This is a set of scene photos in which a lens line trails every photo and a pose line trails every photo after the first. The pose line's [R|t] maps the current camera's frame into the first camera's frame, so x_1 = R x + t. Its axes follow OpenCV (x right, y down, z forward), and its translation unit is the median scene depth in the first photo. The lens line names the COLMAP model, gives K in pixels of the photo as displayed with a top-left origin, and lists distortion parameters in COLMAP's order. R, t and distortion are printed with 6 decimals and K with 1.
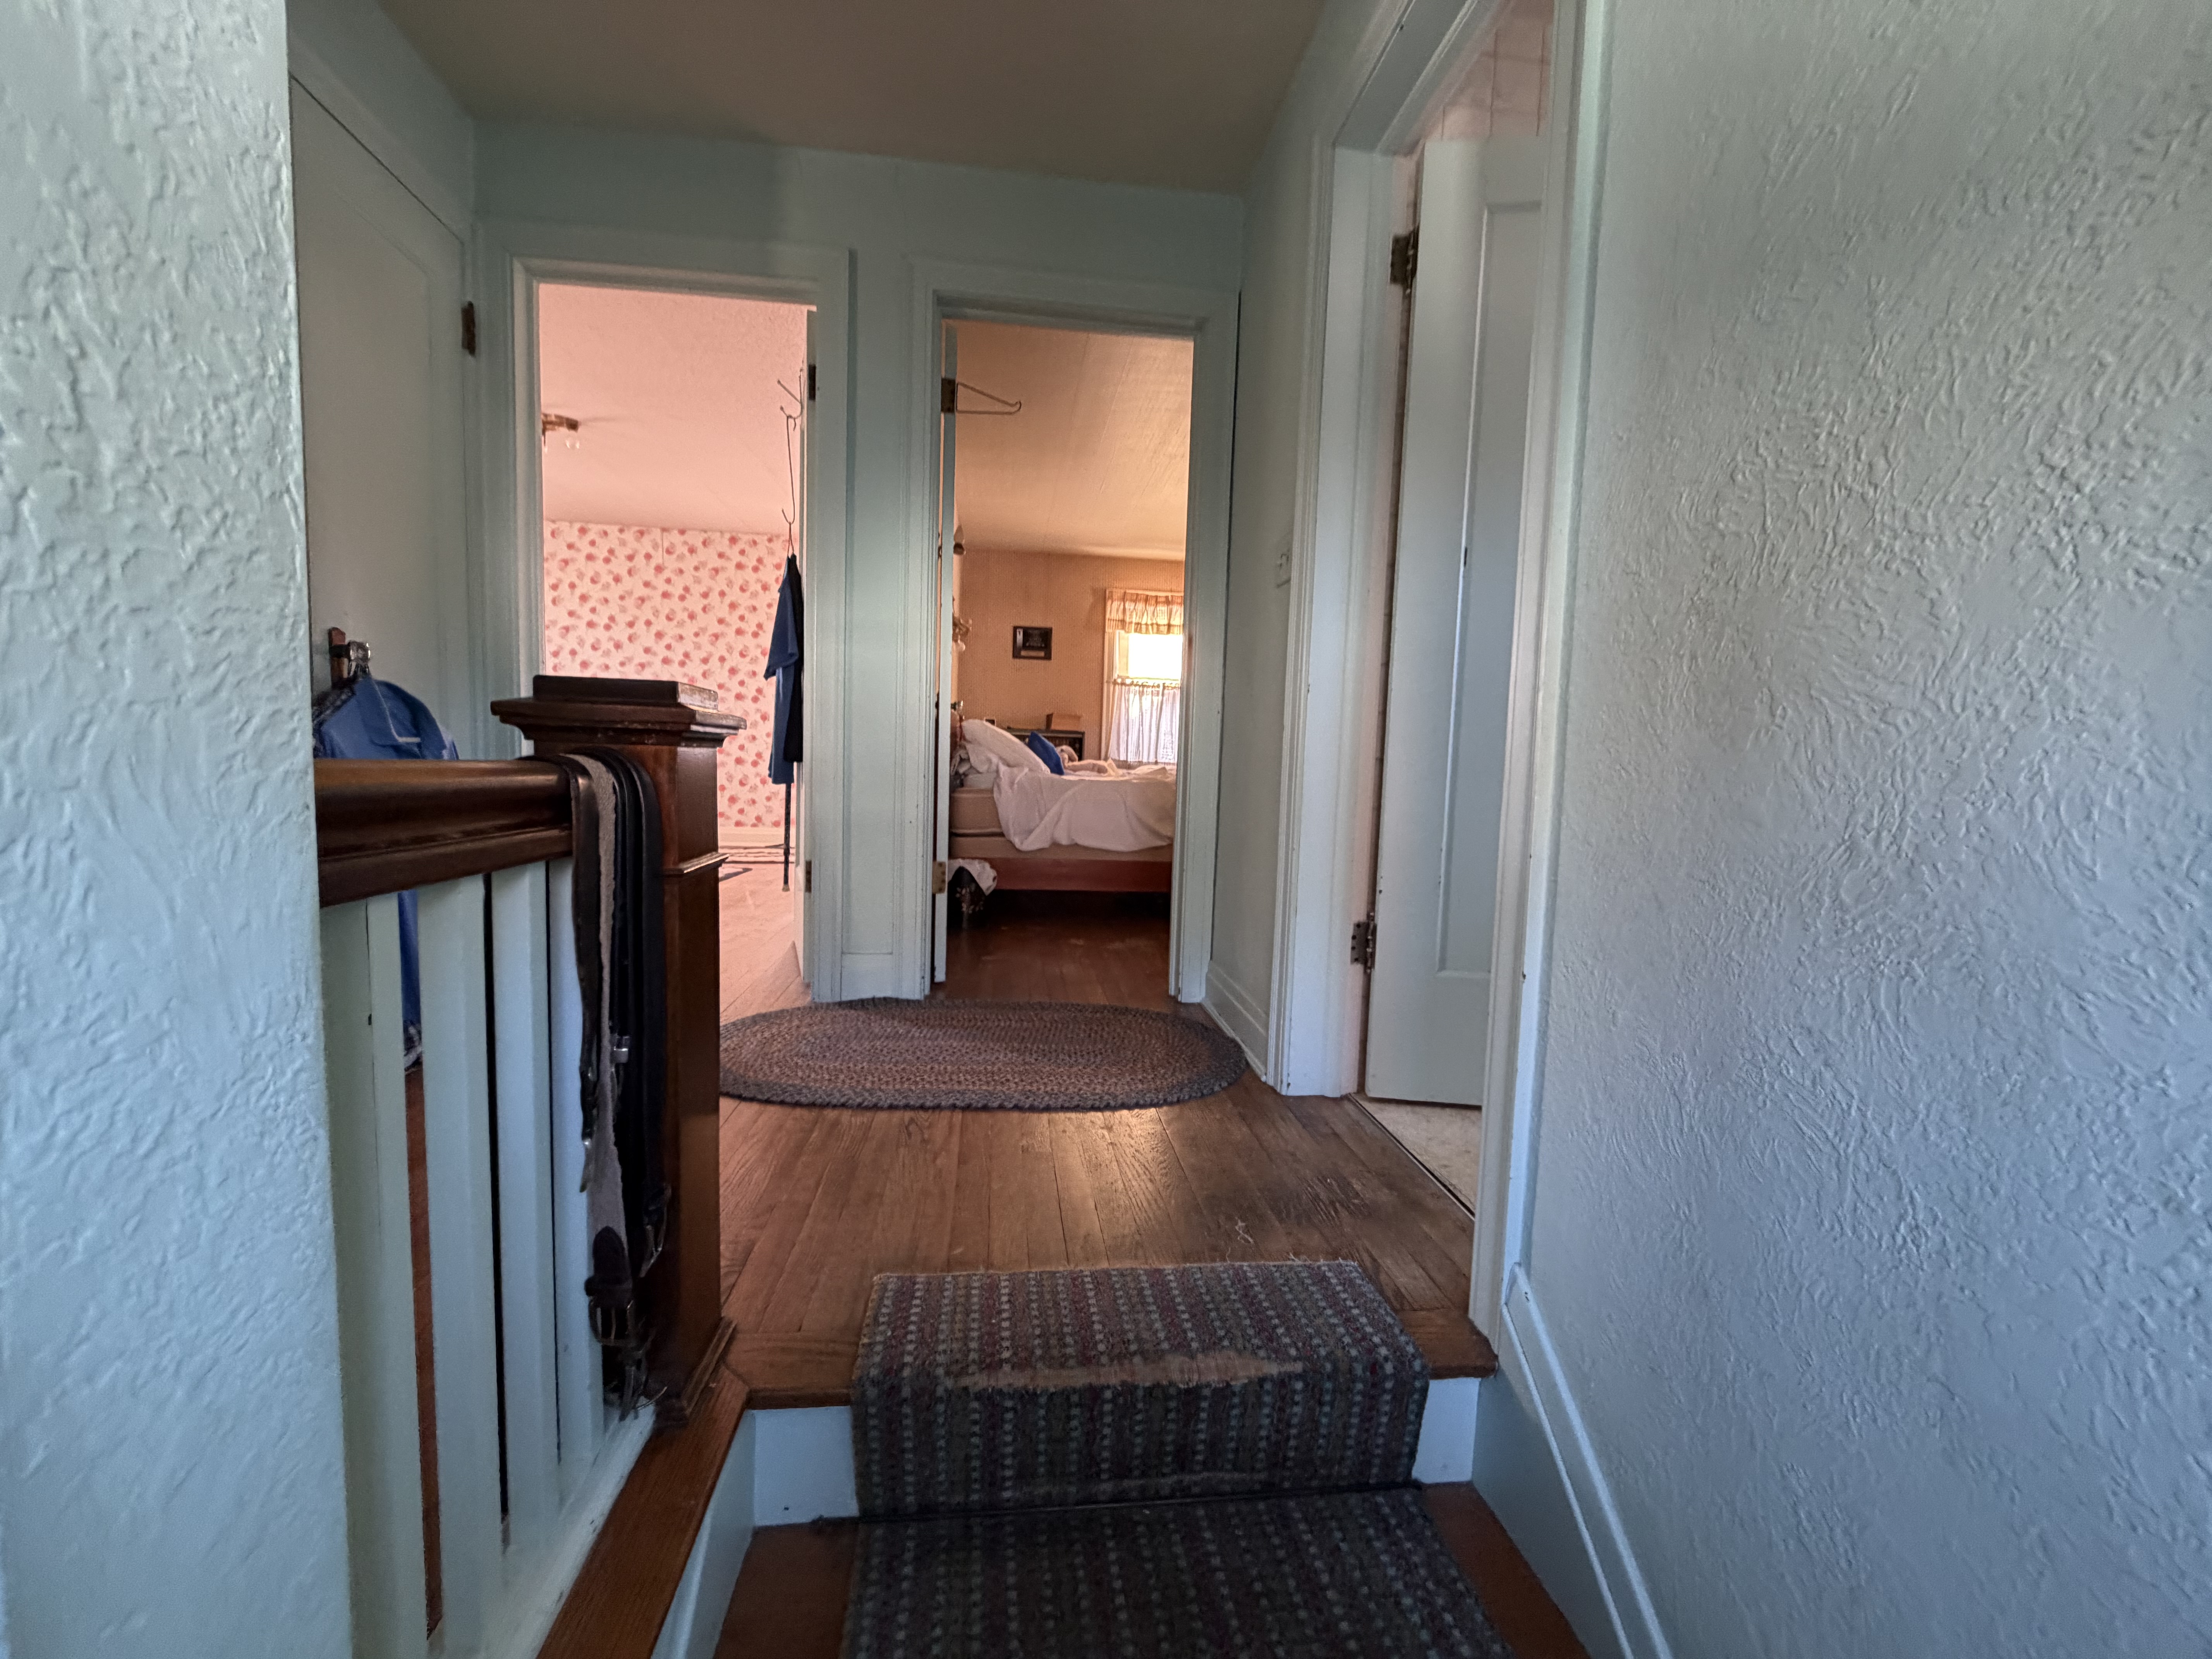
lens RADIAL K [[880.5, 0, 1099.9], [0, 880.5, 836.0], [0, 0, 1]] dist [0.001766, 0.000029]
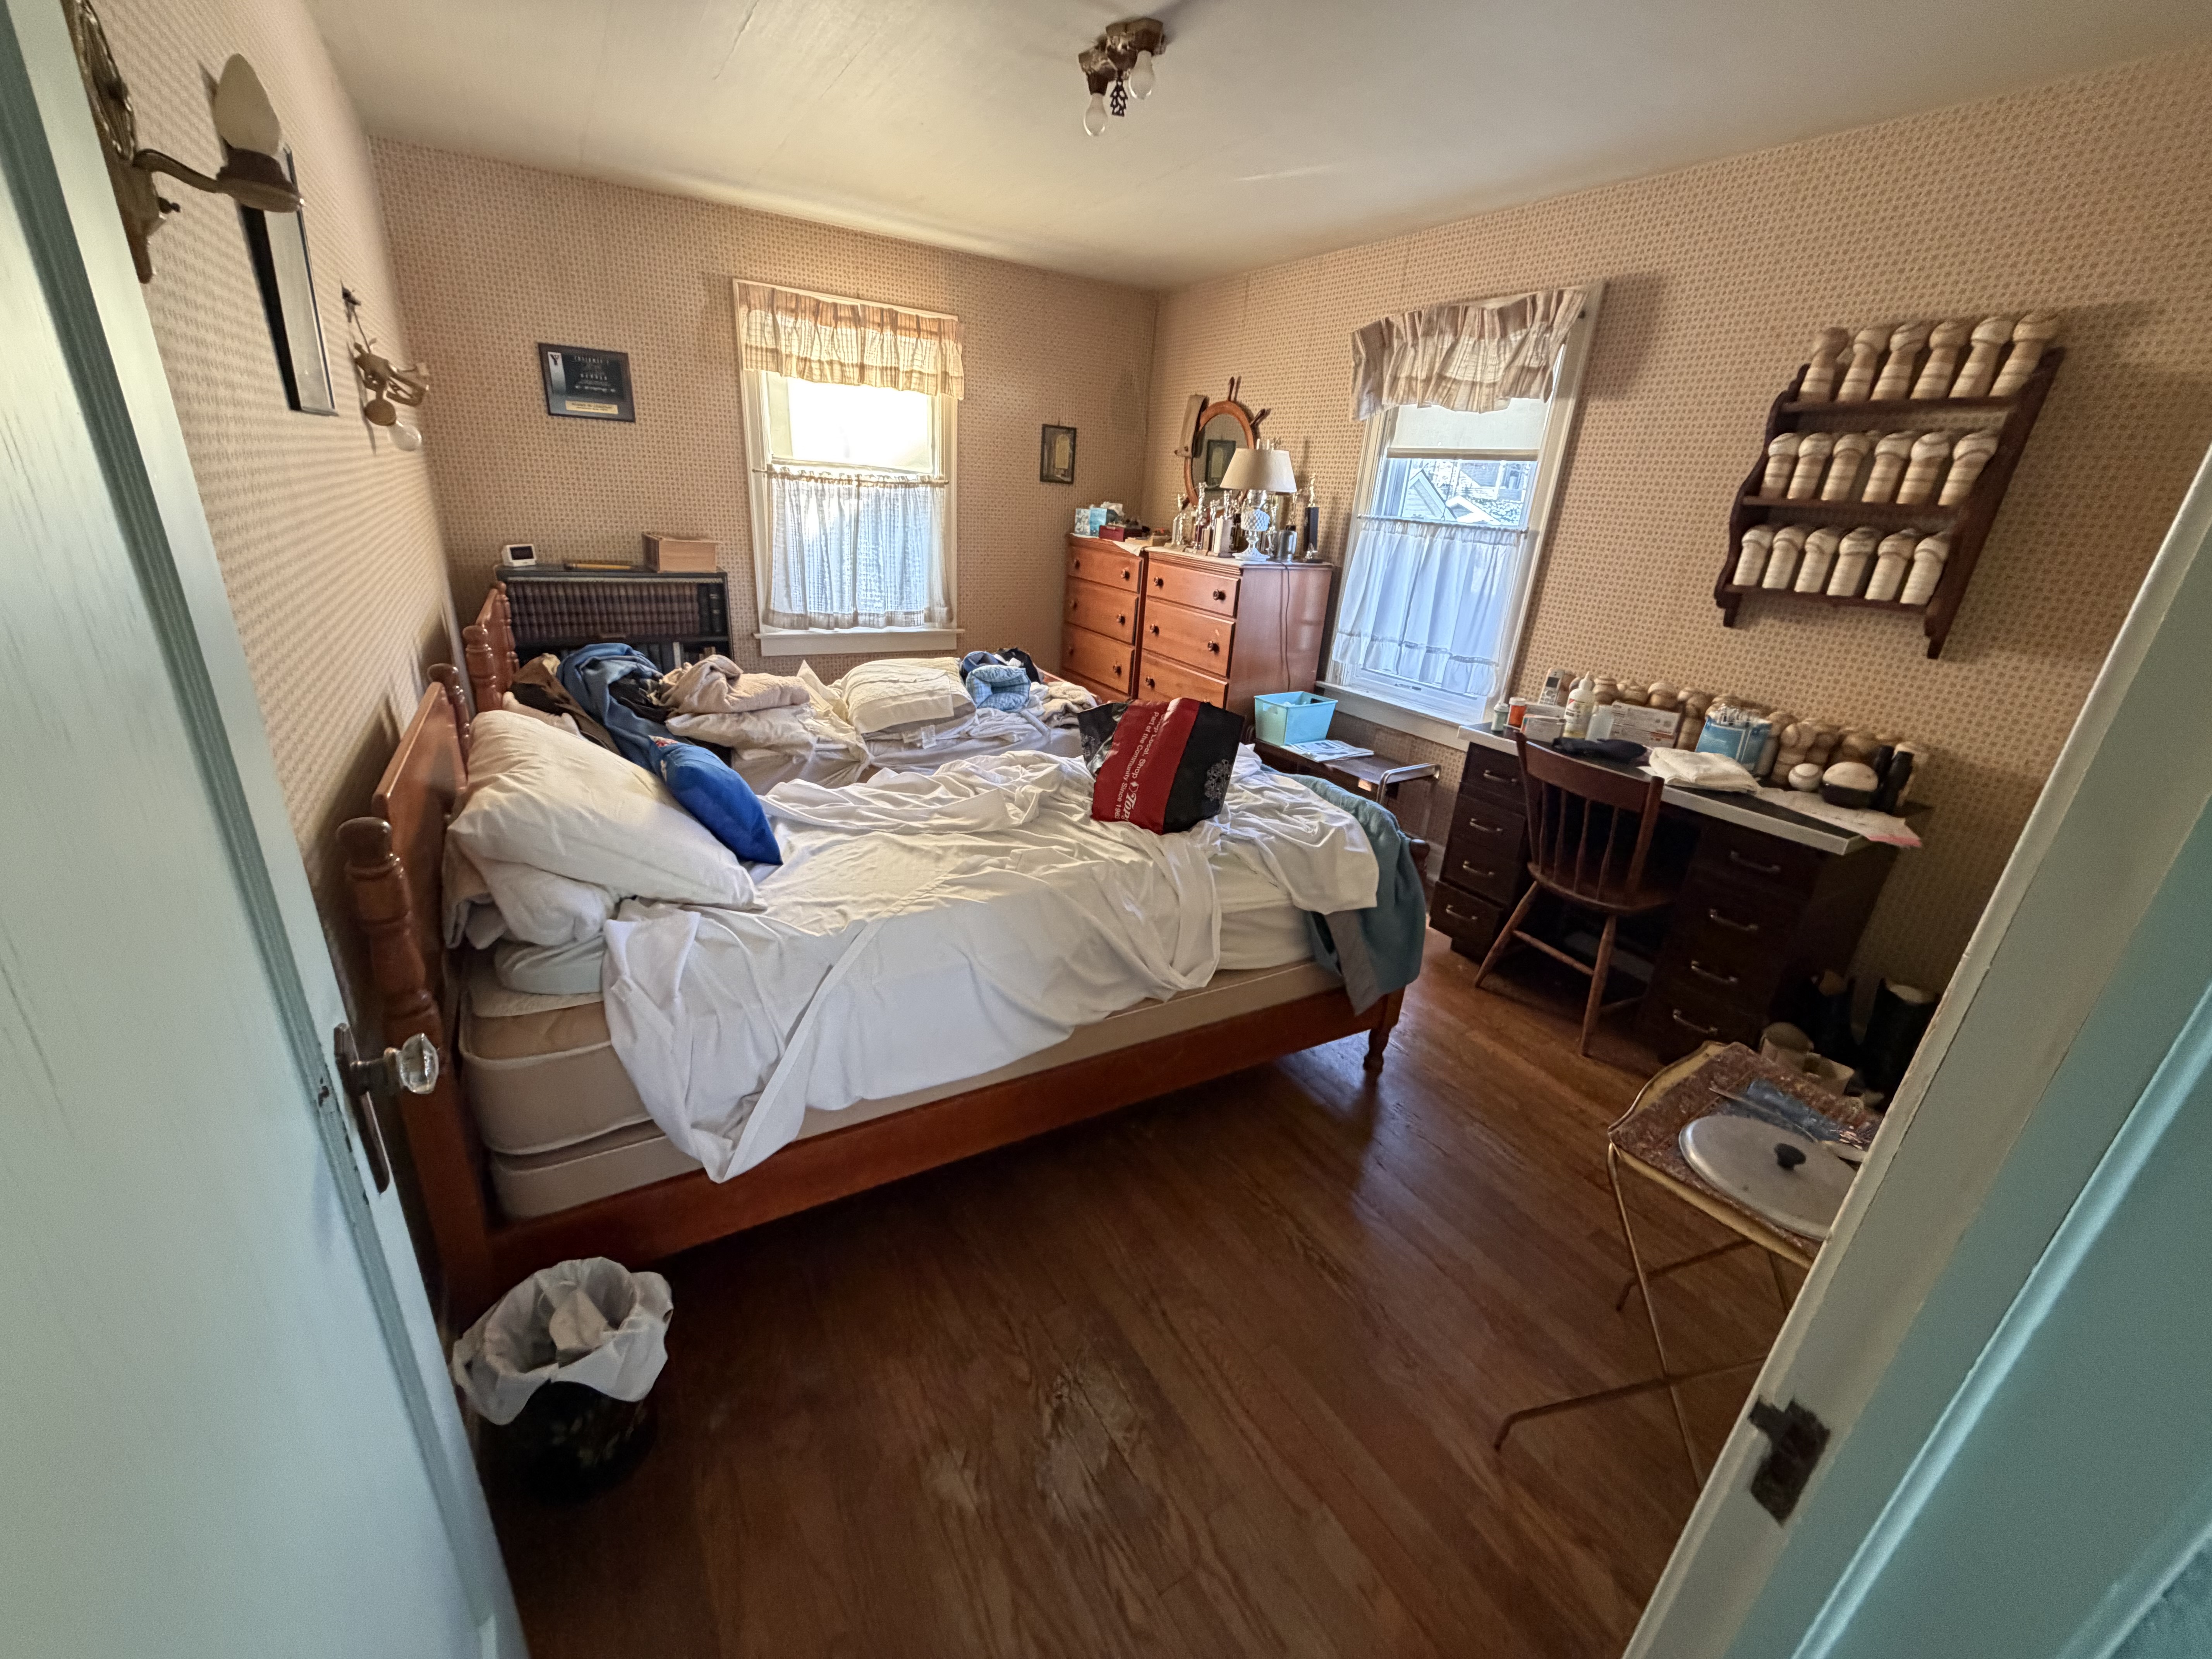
lens RADIAL K [[880.5, 0, 1108.4], [0, 880.5, 827.2], [0, 0, 1]] dist [0.001766, 0.000029]
pose [[0.906968, -0.124574, 0.402356, -0.041549], [-0.007777, 0.950147, 0.311706, -0.139009], [-0.421127, -0.285837, 0.860784, 0.373623]]
